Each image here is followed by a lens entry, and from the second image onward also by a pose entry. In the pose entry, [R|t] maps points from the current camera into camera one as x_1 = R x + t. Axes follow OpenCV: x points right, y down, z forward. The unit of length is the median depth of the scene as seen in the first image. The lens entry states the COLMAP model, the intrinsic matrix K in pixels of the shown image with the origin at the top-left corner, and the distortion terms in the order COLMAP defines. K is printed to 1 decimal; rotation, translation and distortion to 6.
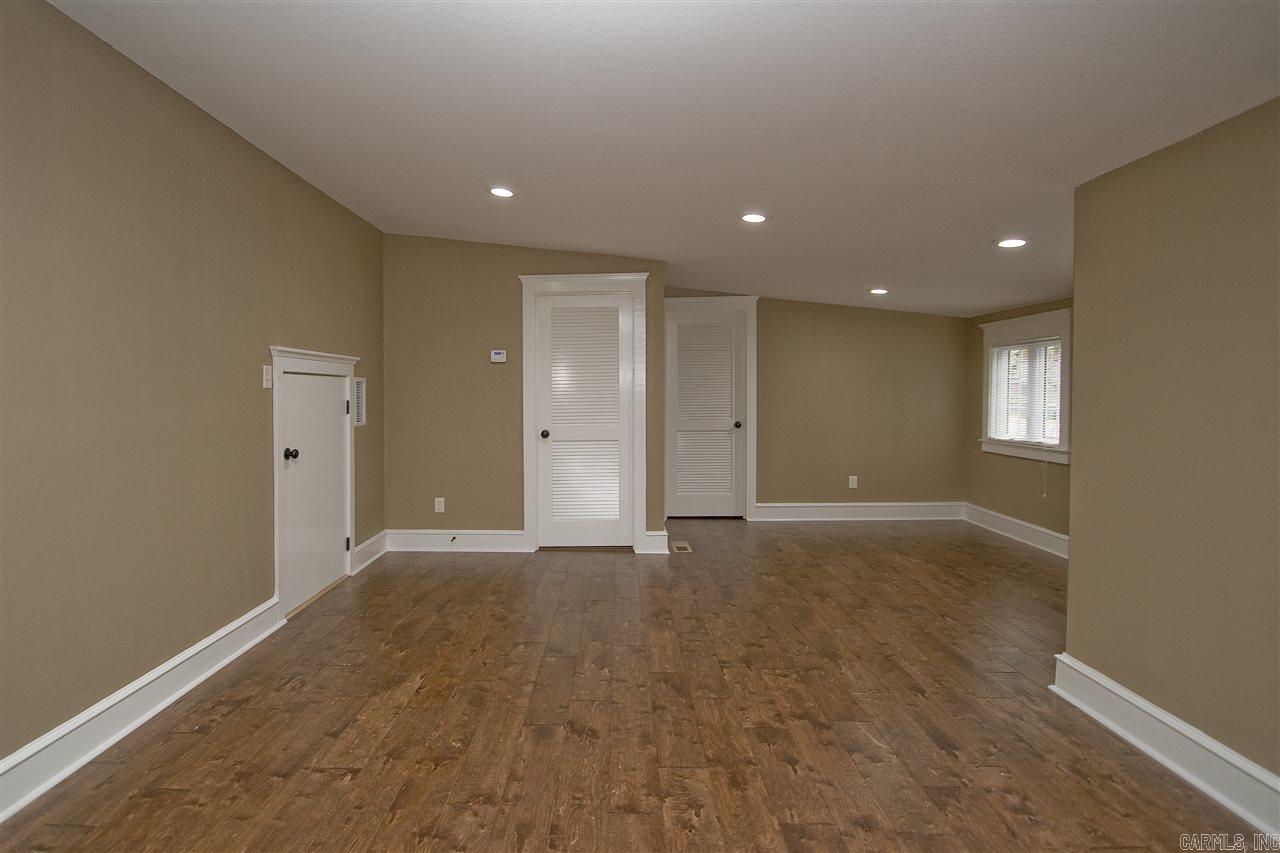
lens RADIAL K [[638.4, 0, 601.2], [0, 638.4, 411.7], [0, 0, 1]] dist [0.015352, -0.019272]
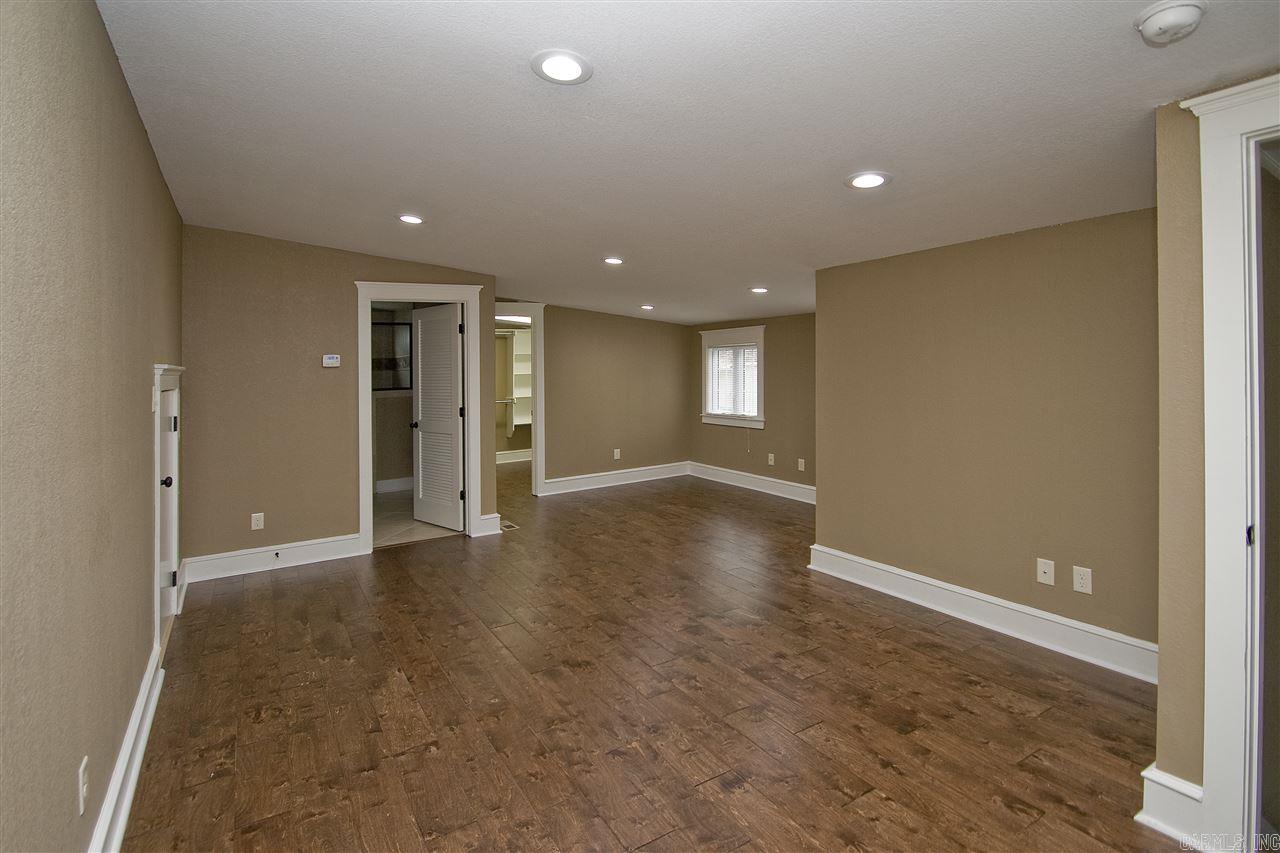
lens RADIAL K [[633.3, 0, 642.4], [0, 633.3, 383.3], [0, 0, 1]] dist [0.001754, -0.001240]
pose [[0.834849, -0.032882, 0.549497, -0.471423], [0.038915, 0.999242, 0.000673, -0.053451], [-0.549102, 0.020822, 0.835496, -0.126513]]
